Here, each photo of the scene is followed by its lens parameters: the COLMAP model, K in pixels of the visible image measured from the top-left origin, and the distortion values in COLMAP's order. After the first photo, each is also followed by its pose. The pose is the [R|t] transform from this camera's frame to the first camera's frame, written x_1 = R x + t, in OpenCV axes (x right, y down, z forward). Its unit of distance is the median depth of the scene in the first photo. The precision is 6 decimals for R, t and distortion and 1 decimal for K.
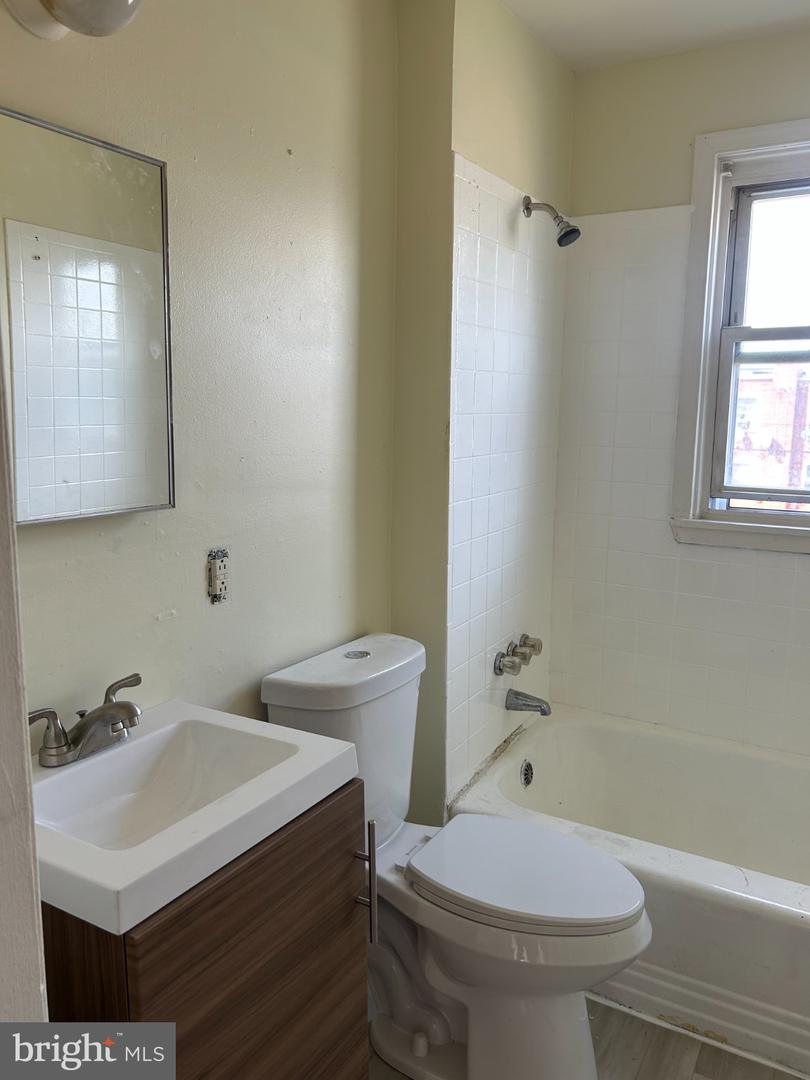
lens RADIAL K [[812.2, 0, 396.5], [0, 812.2, 534.7], [0, 0, 1]] dist [0.047517, -0.064265]
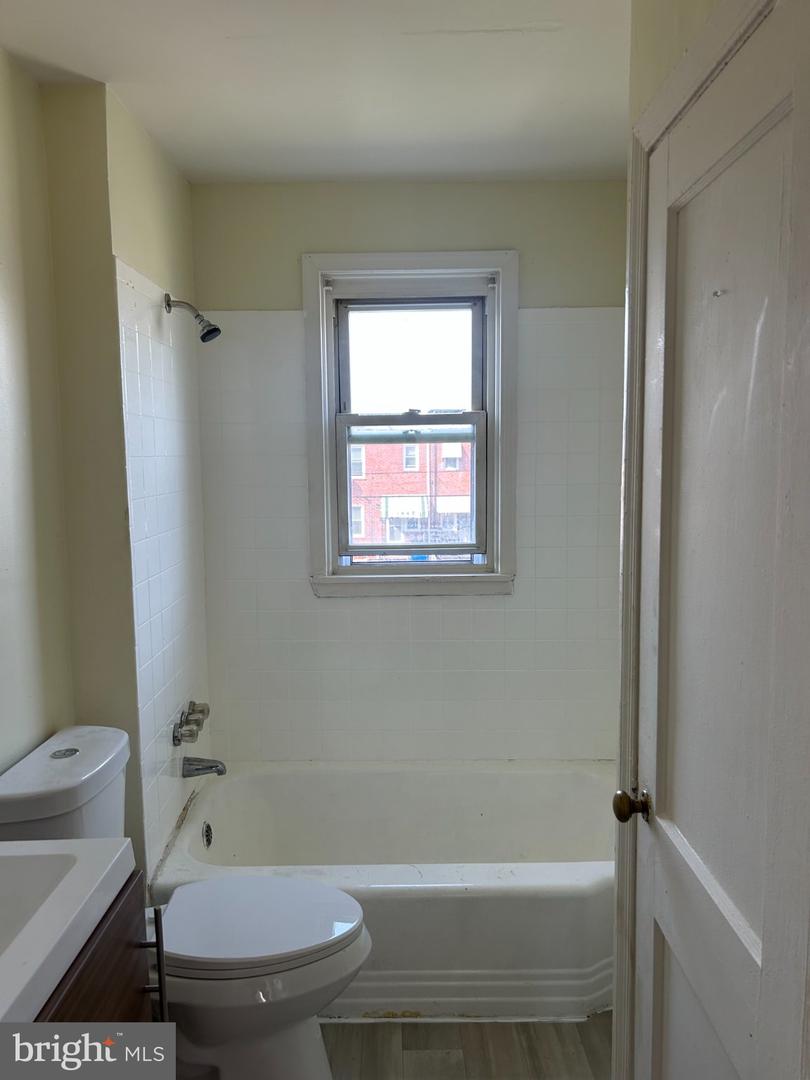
lens RADIAL K [[812.2, 0, 396.5], [0, 812.2, 534.7], [0, 0, 1]] dist [0.047517, -0.064265]
pose [[0.859553, -0.069349, 0.506320, -0.141411], [0.098690, 0.994626, -0.031310, -0.033634], [-0.501427, 0.076881, 0.861777, -0.052274]]
